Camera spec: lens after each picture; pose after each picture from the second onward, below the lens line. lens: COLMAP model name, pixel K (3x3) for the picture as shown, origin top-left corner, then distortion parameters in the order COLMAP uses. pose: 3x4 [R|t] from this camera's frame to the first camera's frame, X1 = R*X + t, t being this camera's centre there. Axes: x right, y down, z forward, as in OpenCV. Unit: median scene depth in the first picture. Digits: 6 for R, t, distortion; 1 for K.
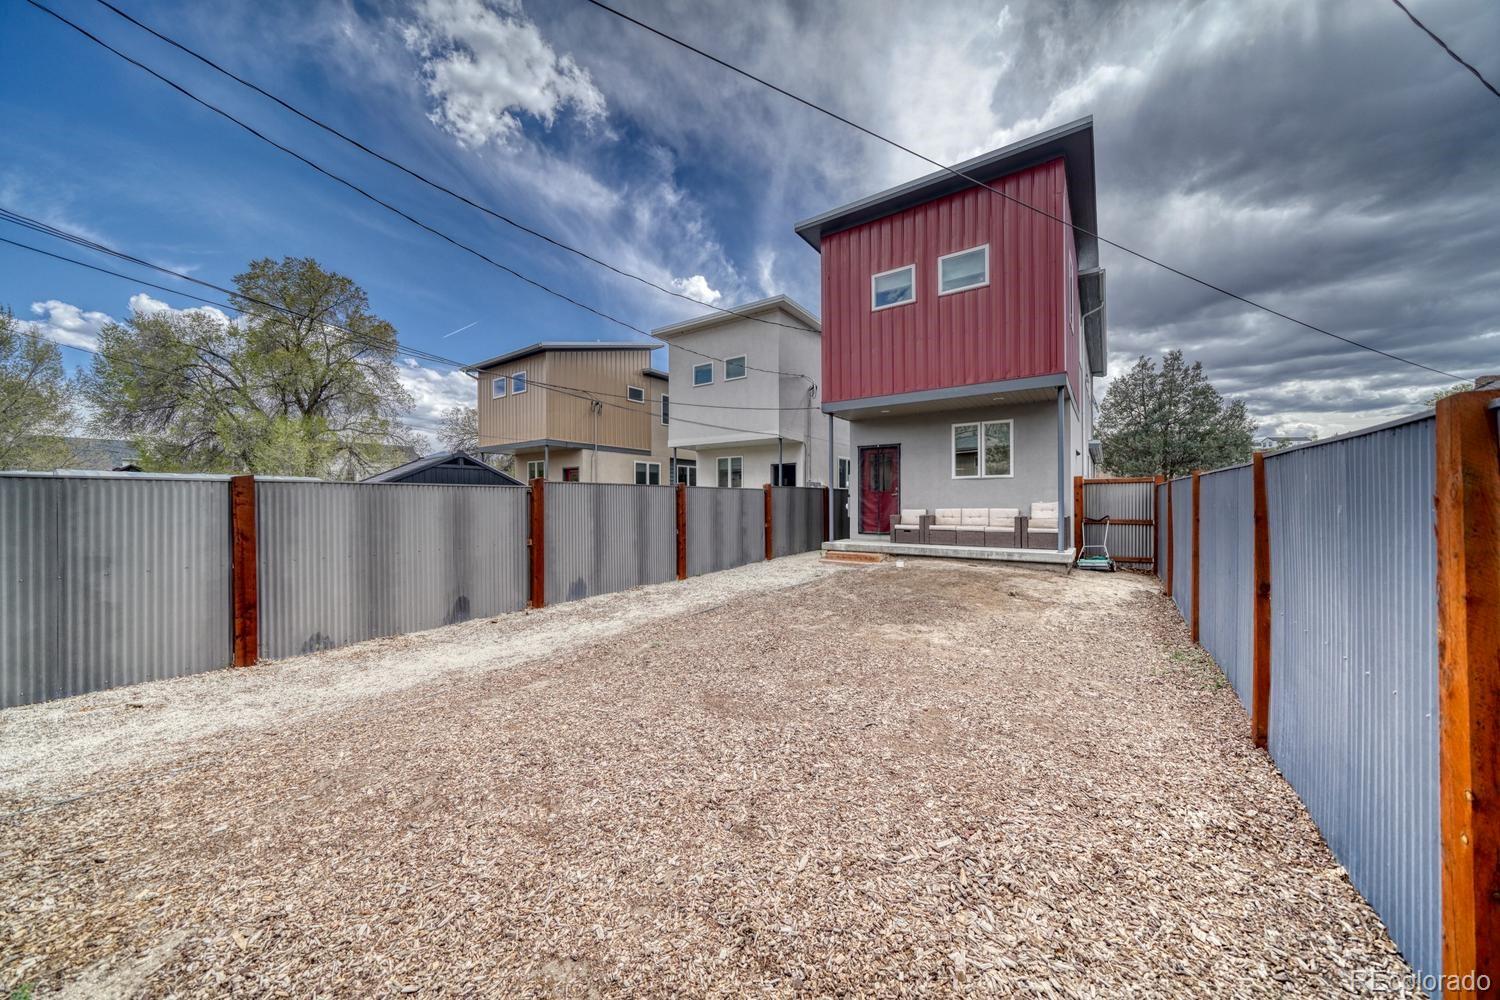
lens RADIAL K [[525.4, 0, 742.6], [0, 525.4, 506.5], [0, 0, 1]] dist [-0.002599, -0.000158]
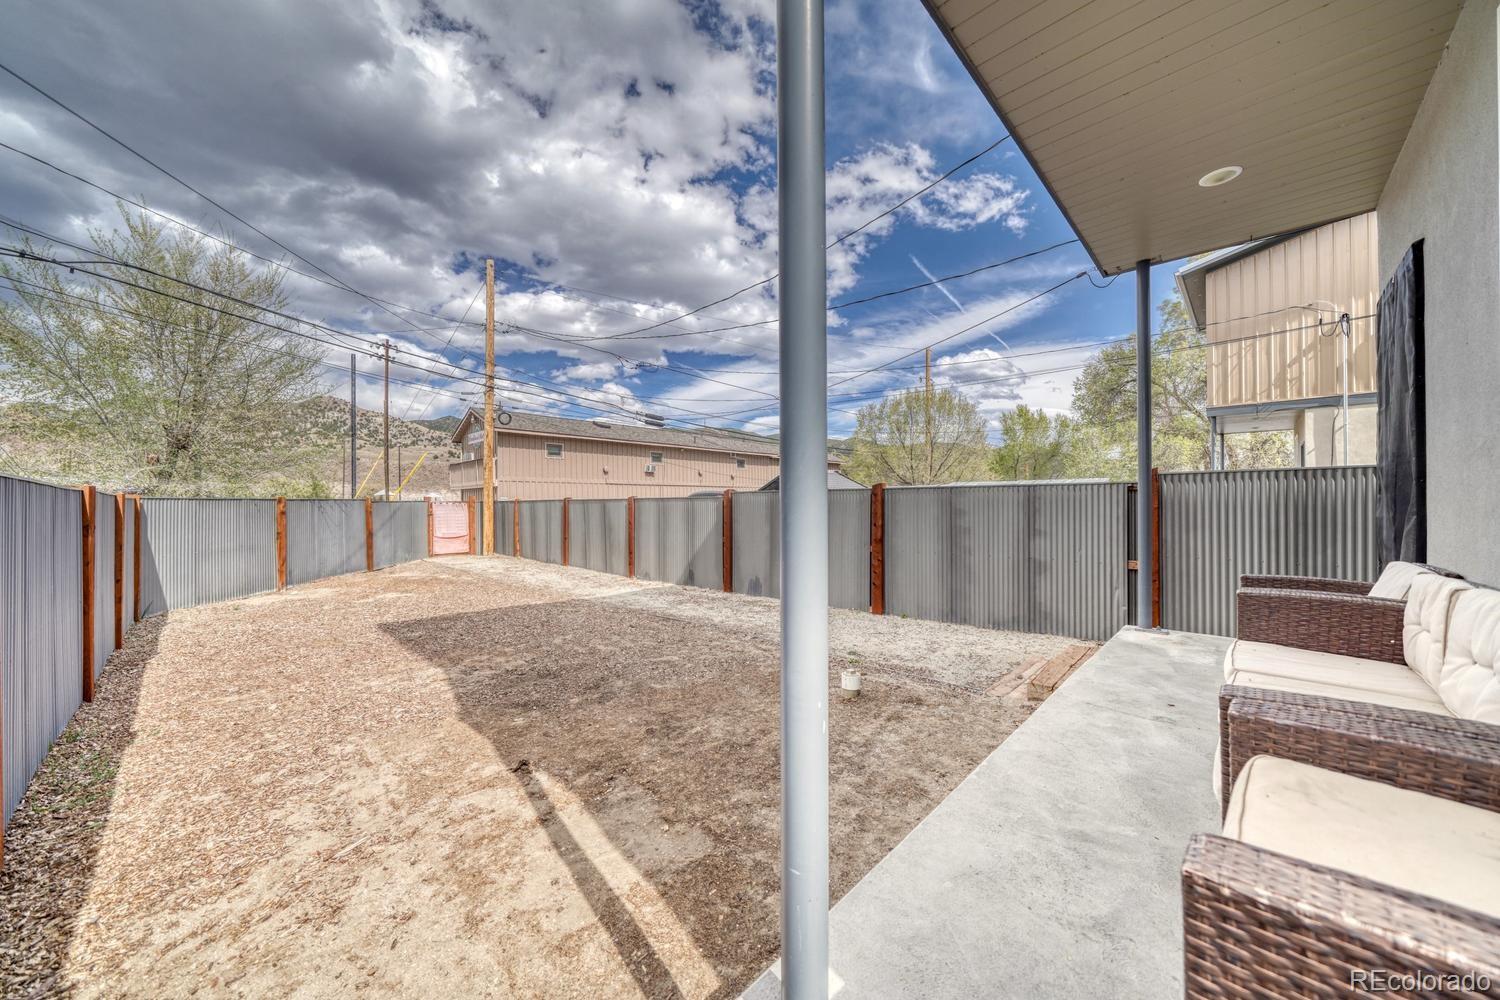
lens RADIAL K [[525.4, 0, 742.6], [0, 525.4, 506.5], [0, 0, 1]] dist [-0.002599, -0.000158]
pose [[-0.157735, 0.003258, -0.987476, 0.835420], [-0.001561, 0.999992, 0.003548, -0.020617], [0.987480, 0.002101, -0.157728, 1.178144]]
